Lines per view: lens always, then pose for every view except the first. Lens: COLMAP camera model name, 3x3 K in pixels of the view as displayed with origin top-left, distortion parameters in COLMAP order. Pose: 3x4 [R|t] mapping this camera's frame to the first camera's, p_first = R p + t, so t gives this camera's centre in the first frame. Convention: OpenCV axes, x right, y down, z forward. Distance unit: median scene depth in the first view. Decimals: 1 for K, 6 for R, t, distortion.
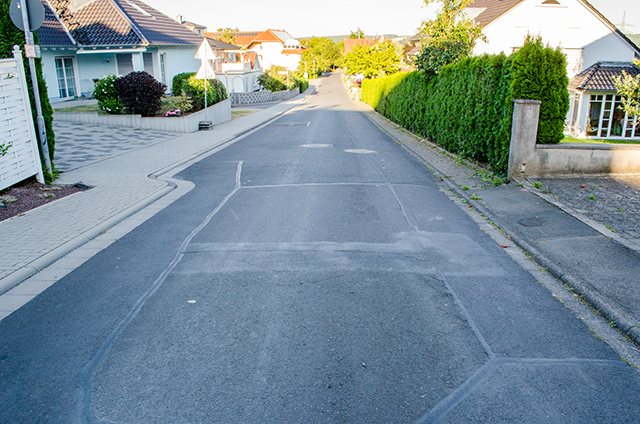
lens RADIAL K [[475.3, 0, 320.0], [0, 475.3, 212.0], [0, 0, 1]] dist [-0.109458, 0.000323]
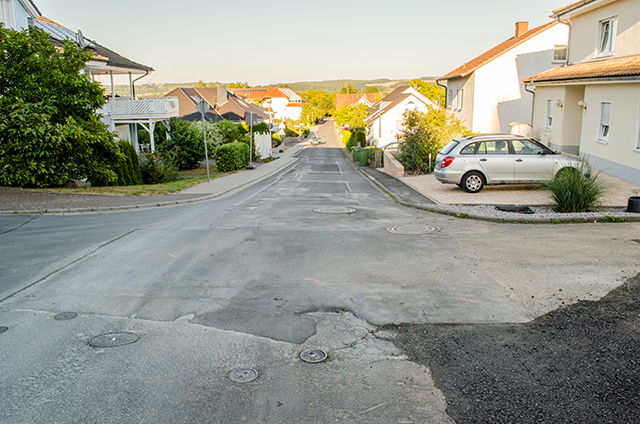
lens RADIAL K [[475.3, 0, 320.0], [0, 475.3, 212.0], [0, 0, 1]] dist [-0.109458, 0.000323]
pose [[0.999932, -0.009382, 0.006951, -0.003651], [0.009949, 0.996192, -0.086621, 0.063036], [-0.006112, 0.086684, 0.996217, -0.266018]]
